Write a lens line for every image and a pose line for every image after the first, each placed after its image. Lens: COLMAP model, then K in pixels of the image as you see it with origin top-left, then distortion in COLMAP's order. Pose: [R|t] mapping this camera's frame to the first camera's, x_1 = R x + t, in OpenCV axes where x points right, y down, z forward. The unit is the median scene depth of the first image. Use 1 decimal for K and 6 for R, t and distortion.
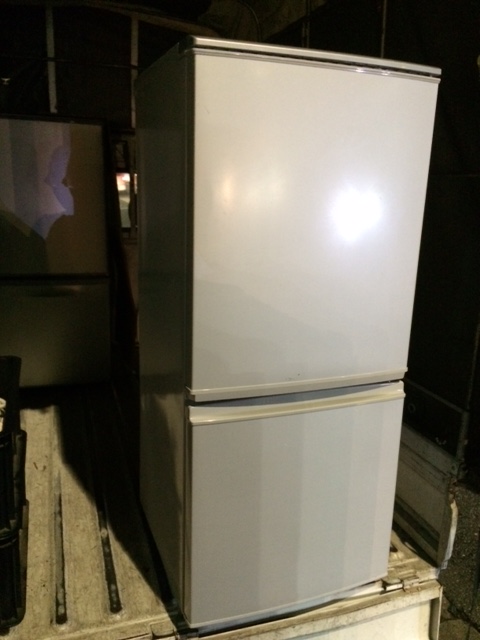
lens RADIAL K [[558.9, 0, 244.8], [0, 558.9, 321.8], [0, 0, 1]] dist [0.010129, -0.015243]
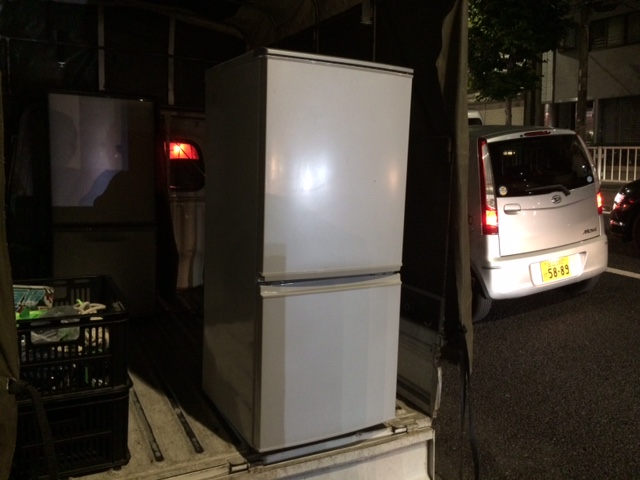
lens RADIAL K [[558.9, 0, 317.0], [0, 558.9, 237.9], [0, 0, 1]] dist [0.010129, -0.015243]
pose [[0.990081, -0.018132, 0.139323, -0.116071], [0.032911, 0.993978, -0.104518, 0.139858], [-0.136589, 0.108067, 0.984716, -0.366064]]
